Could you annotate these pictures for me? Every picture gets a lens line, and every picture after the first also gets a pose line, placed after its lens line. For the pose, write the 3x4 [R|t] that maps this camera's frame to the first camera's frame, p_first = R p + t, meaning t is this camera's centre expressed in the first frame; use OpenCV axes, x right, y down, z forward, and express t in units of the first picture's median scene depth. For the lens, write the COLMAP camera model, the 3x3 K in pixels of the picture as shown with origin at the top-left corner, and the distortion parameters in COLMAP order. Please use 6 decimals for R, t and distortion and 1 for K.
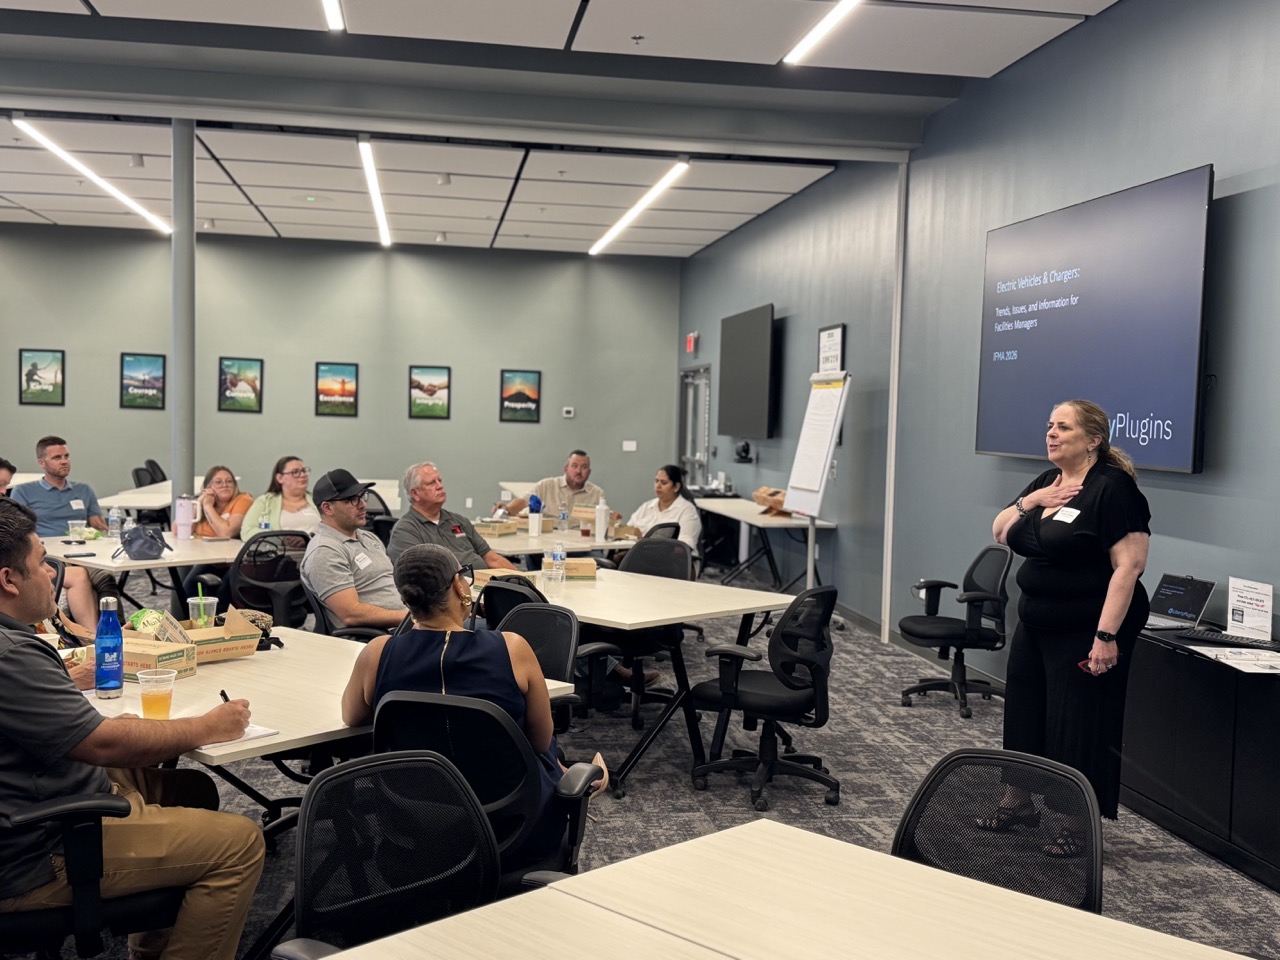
lens RADIAL K [[1369.4, 0, 640.0], [0, 1369.4, 480.0], [0, 0, 1]] dist [0.201061, -0.497073]
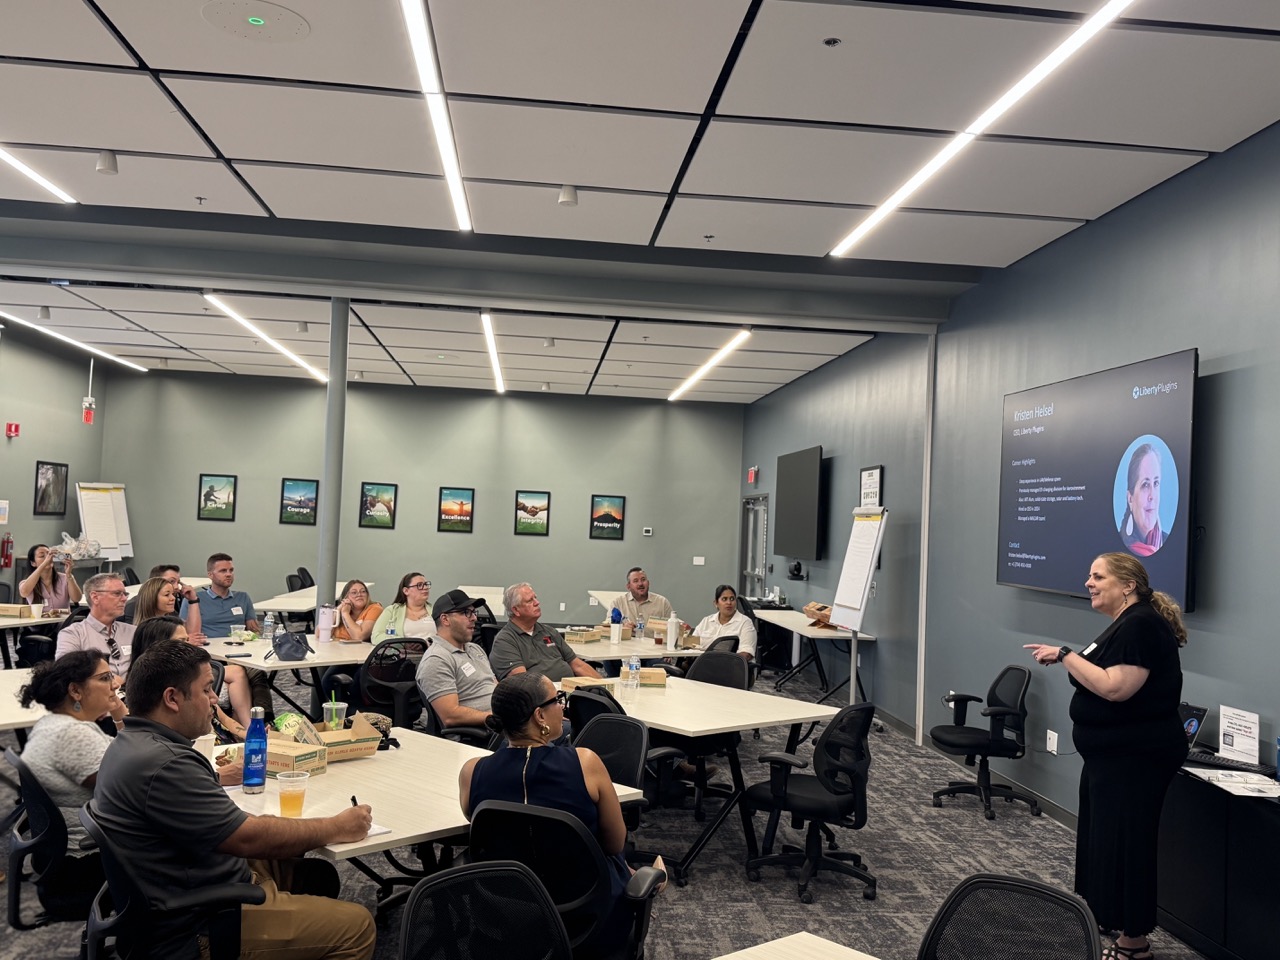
lens RADIAL K [[1158.3, 0, 640.0], [0, 1158.3, 480.0], [0, 0, 1]] dist [0.200757, -0.467309]
pose [[0.998071, 0.014609, -0.060340, 0.002524], [-0.019861, 0.995977, -0.087383, -0.012137], [0.058820, 0.088412, 0.994346, -0.003040]]
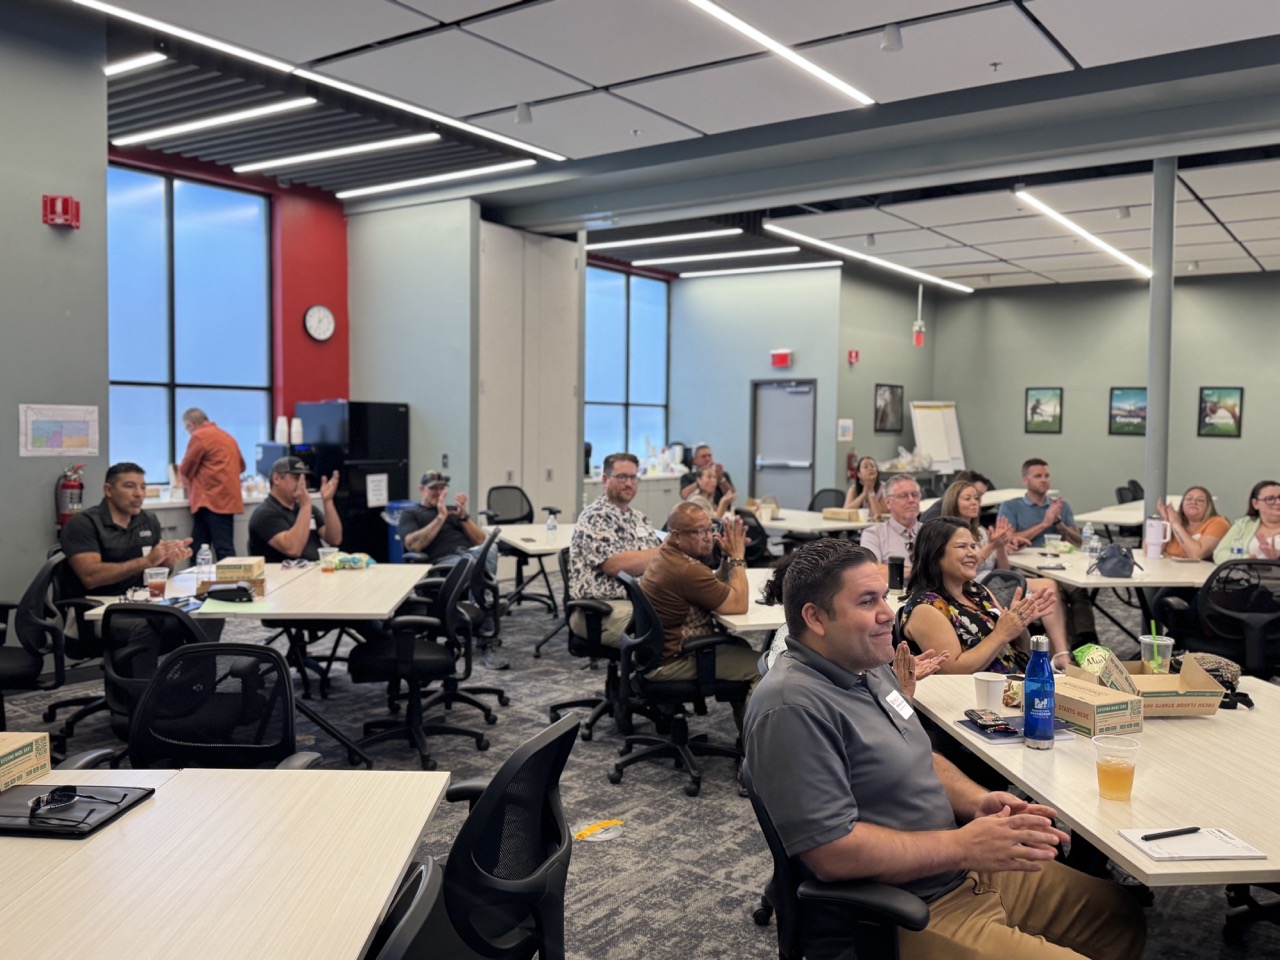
lens RADIAL K [[1083.8, 0, 631.6], [0, 1083.8, 466.7], [0, 0, 1]] dist [0.125202, -0.244966]
pose [[0.715755, 0.009902, -0.698282, -0.031752], [-0.026783, 0.999553, -0.013279, -0.003909], [0.697838, 0.028207, 0.715700, 0.129635]]
